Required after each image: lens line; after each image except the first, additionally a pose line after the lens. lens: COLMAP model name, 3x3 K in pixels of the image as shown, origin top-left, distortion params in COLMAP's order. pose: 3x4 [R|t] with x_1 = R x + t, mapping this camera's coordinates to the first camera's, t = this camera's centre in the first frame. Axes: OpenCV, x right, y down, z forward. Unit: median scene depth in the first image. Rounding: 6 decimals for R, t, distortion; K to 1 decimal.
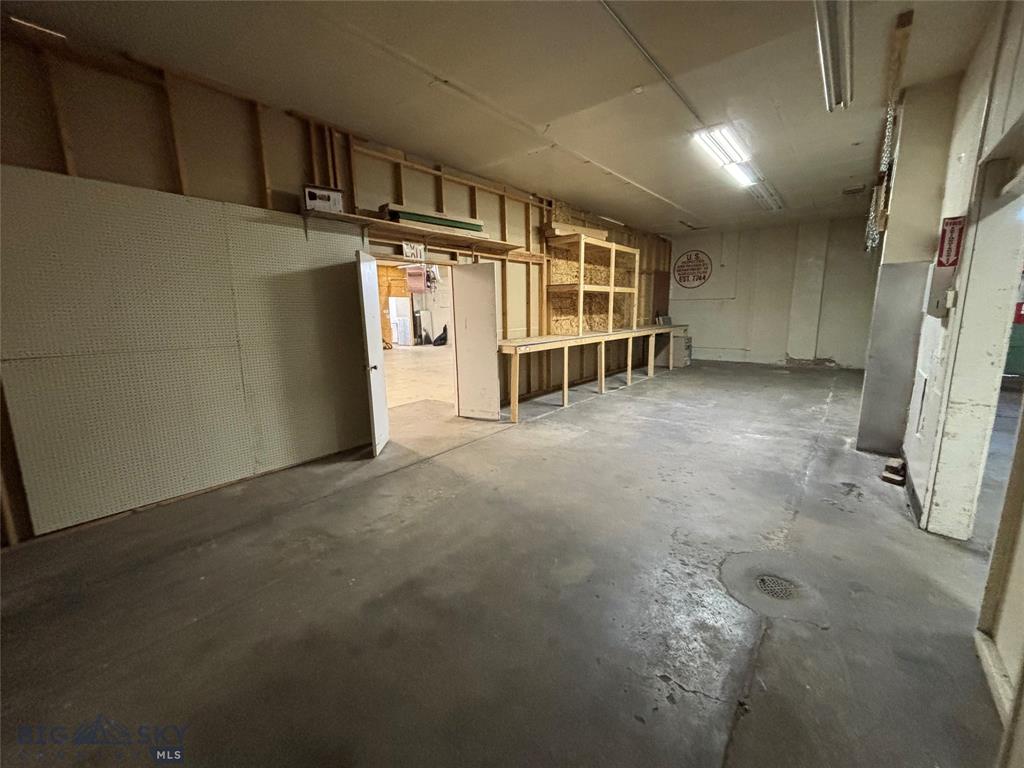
lens RADIAL K [[412.7, 0, 508.3], [0, 412.7, 385.3], [0, 0, 1]] dist [-0.002638, 0.002396]
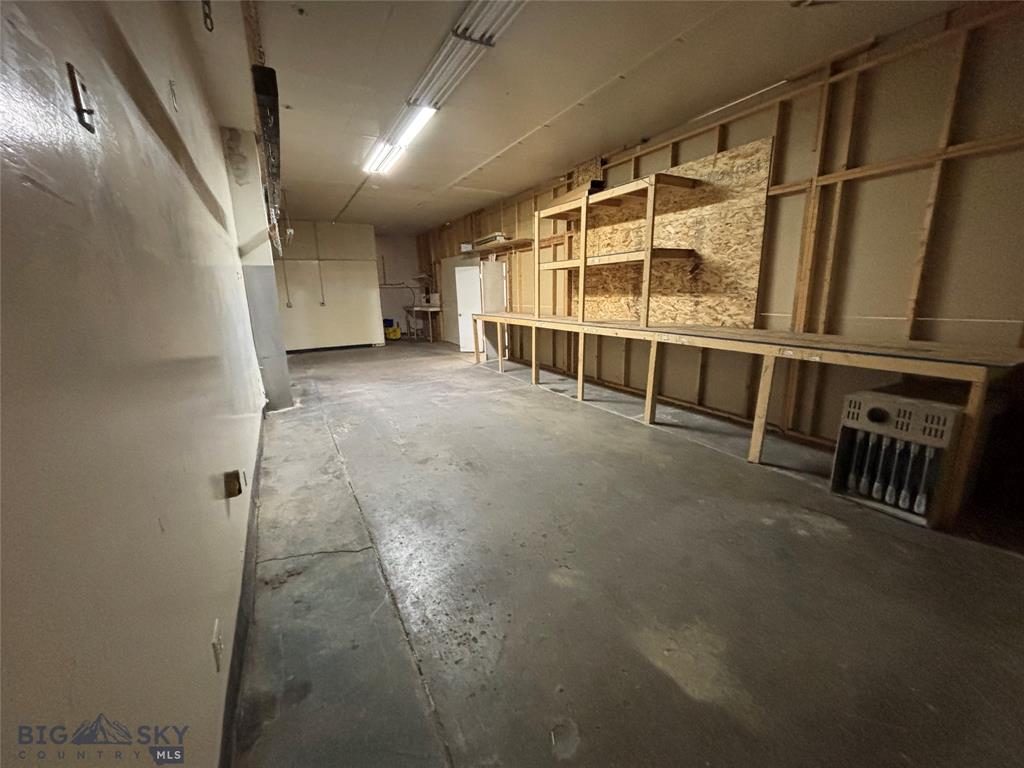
lens RADIAL K [[412.7, 0, 506.2], [0, 412.7, 383.0], [0, 0, 1]] dist [-0.002638, 0.002396]
pose [[-0.371647, 0.227958, -0.899952, 1.012795], [-0.134581, 0.945917, 0.295177, -0.230002], [0.918568, 0.230818, -0.320868, 1.169120]]
